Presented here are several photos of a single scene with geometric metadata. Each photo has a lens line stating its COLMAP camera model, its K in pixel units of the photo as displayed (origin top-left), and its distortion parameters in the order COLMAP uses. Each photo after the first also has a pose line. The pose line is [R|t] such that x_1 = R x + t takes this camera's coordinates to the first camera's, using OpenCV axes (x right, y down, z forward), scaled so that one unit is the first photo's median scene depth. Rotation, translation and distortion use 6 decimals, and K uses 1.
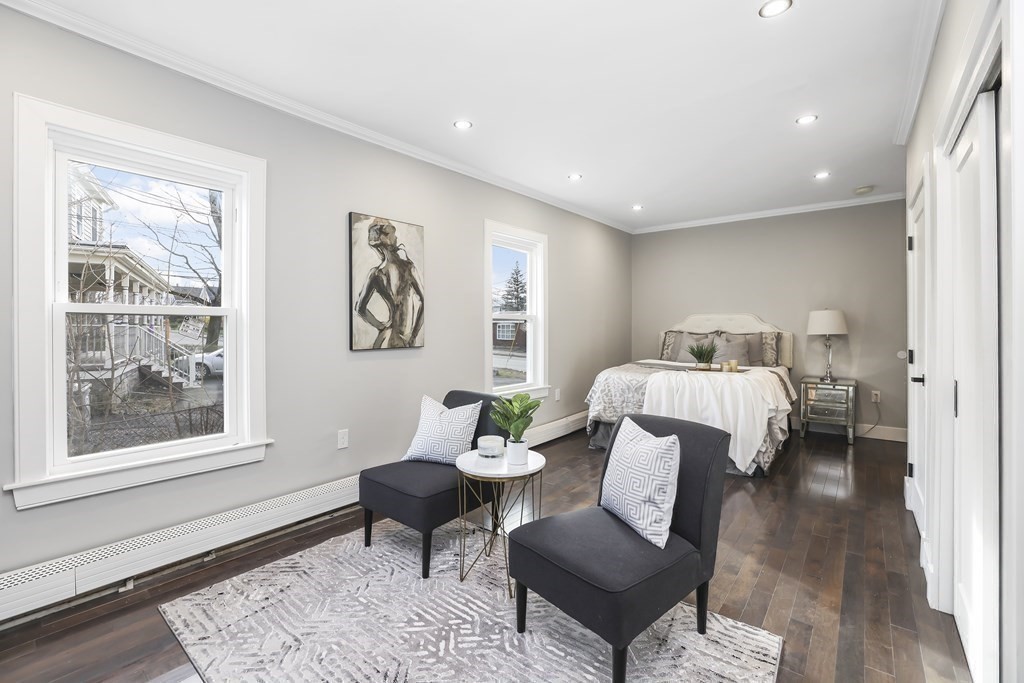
lens RADIAL K [[443.8, 0, 506.7], [0, 443.8, 332.3], [0, 0, 1]] dist [-0.052474, 0.024102]
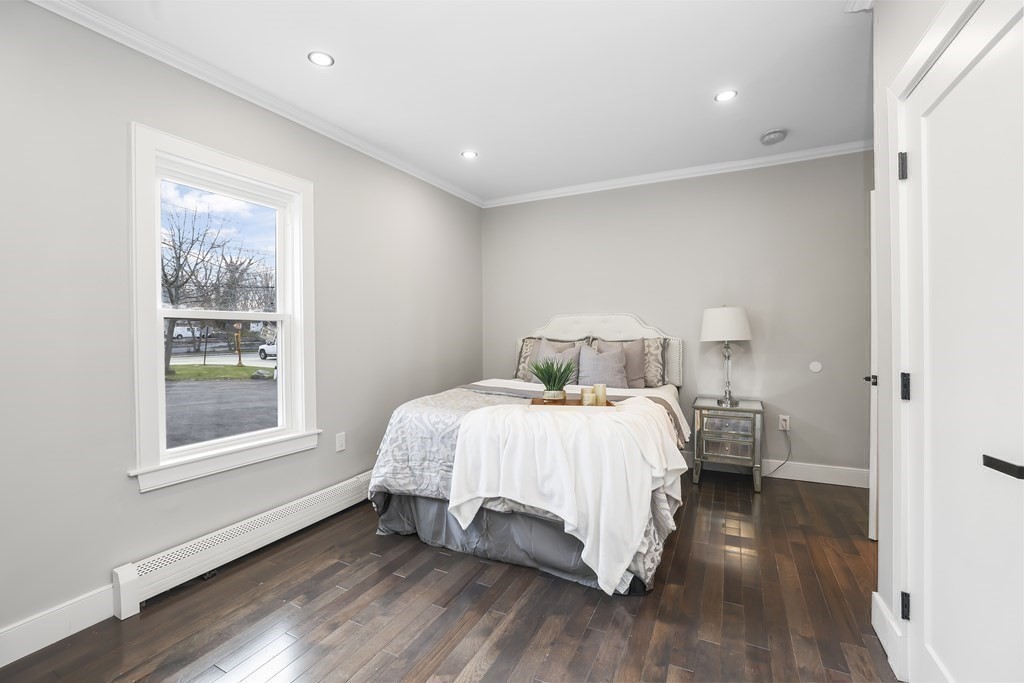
lens RADIAL K [[431.1, 0, 504.7], [0, 431.1, 339.3], [0, 0, 1]] dist [-0.025333, 0.000719]
pose [[0.978714, -0.009799, 0.204995, 0.235986], [0.009303, 0.999951, 0.003385, -0.003699], [-0.205019, -0.001406, 0.978757, 0.388112]]
